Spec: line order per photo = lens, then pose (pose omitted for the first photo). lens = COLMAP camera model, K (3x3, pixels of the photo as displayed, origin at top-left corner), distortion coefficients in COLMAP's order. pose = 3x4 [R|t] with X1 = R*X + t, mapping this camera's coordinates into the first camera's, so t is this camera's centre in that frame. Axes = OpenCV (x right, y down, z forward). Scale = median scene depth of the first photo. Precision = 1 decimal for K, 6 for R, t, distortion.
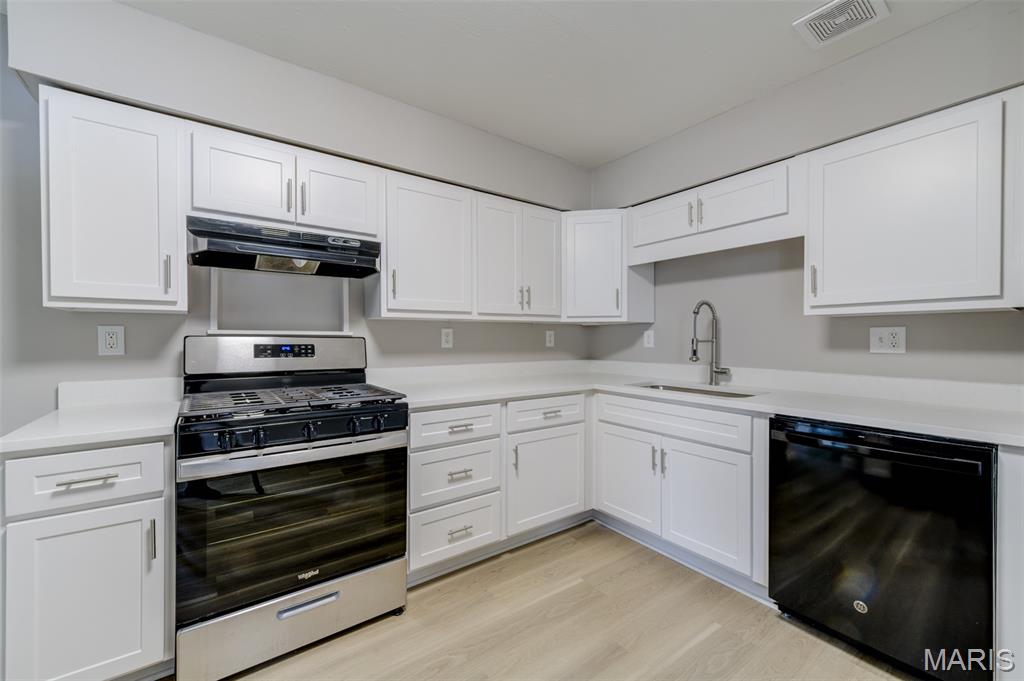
lens RADIAL K [[401.9, 0, 521.0], [0, 401.9, 337.4], [0, 0, 1]] dist [0.007977, -0.002641]
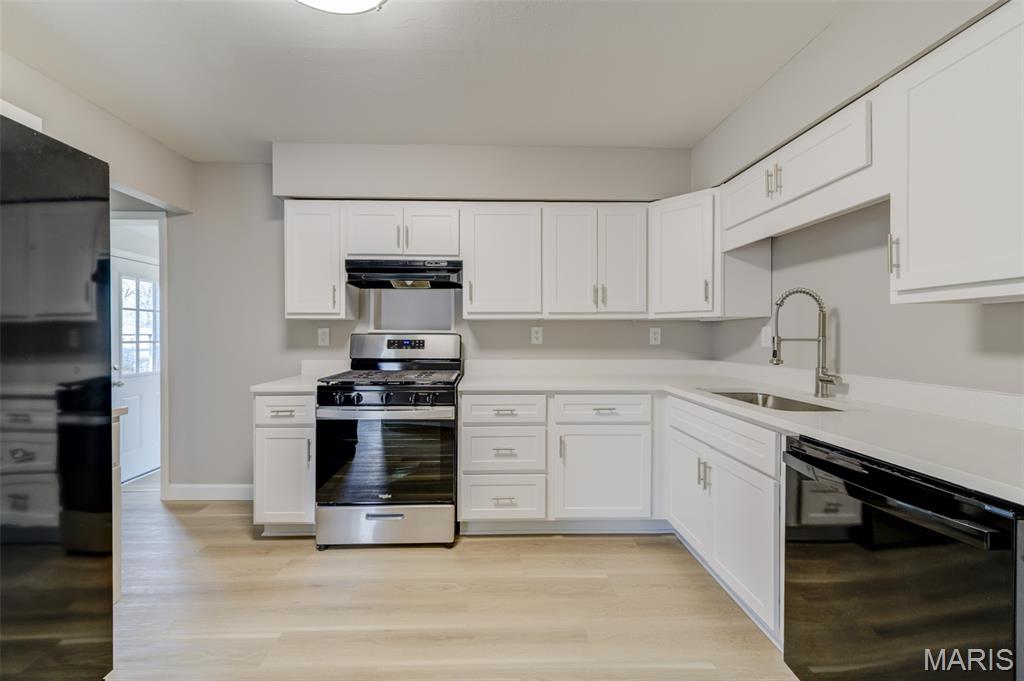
lens RADIAL K [[401.9, 0, 502.5], [0, 401.9, 331.6], [0, 0, 1]] dist [0.007977, -0.002641]
pose [[0.825374, -0.002365, -0.564582, 0.500855], [-0.000834, 0.999985, -0.005408, -0.003478], [0.564586, 0.004935, 0.825360, 0.019583]]
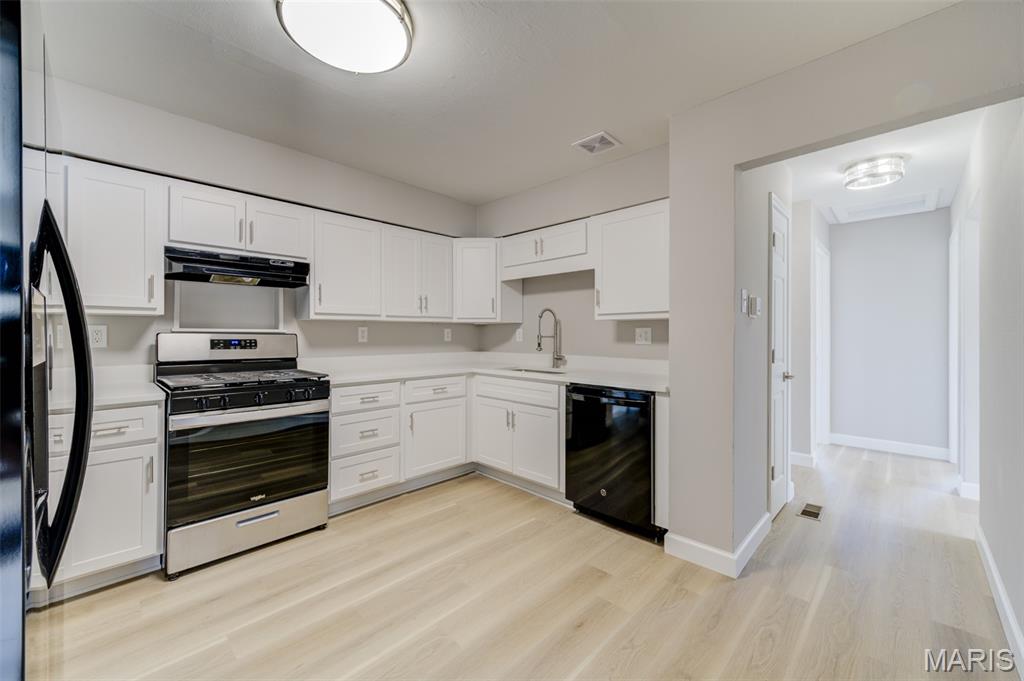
lens RADIAL K [[401.9, 0, 507.9], [0, 401.9, 321.9], [0, 0, 1]] dist [0.007977, -0.002641]
pose [[0.986621, 0.008024, 0.162834, 0.092382], [-0.003981, 0.999676, -0.025136, -0.009354], [-0.162983, 0.024152, 0.986333, -0.456145]]
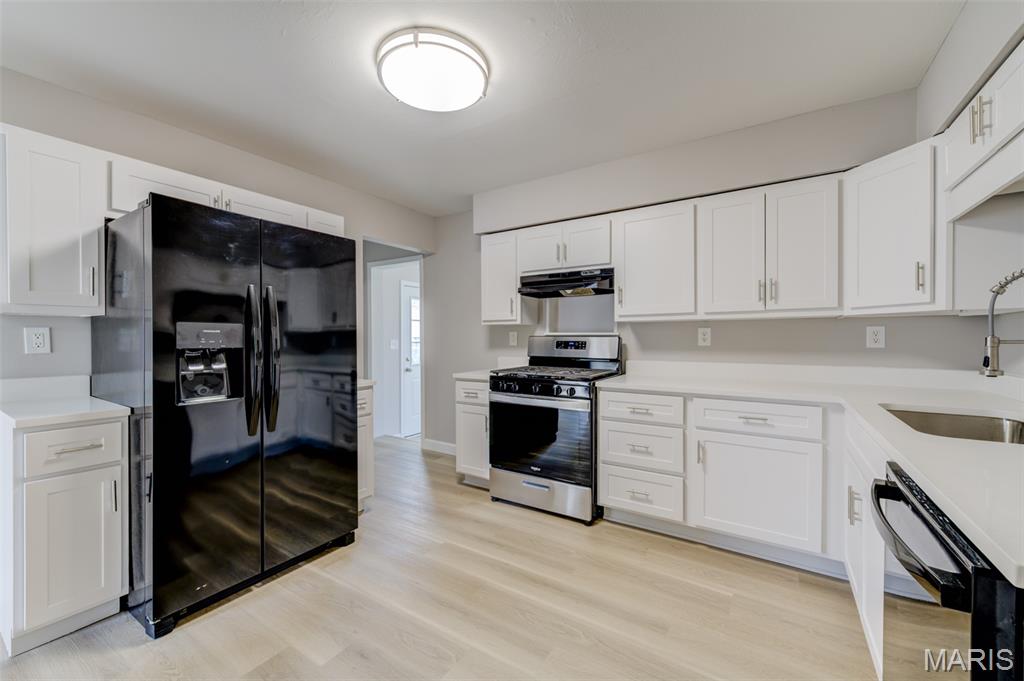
lens RADIAL K [[401.9, 0, 519.2], [0, 401.9, 332.1], [0, 0, 1]] dist [0.007977, -0.002641]
pose [[0.377355, -0.010718, -0.926007, 0.840247], [0.006079, 0.999940, -0.009096, -0.004489], [0.926049, -0.002196, 0.377397, 0.190911]]
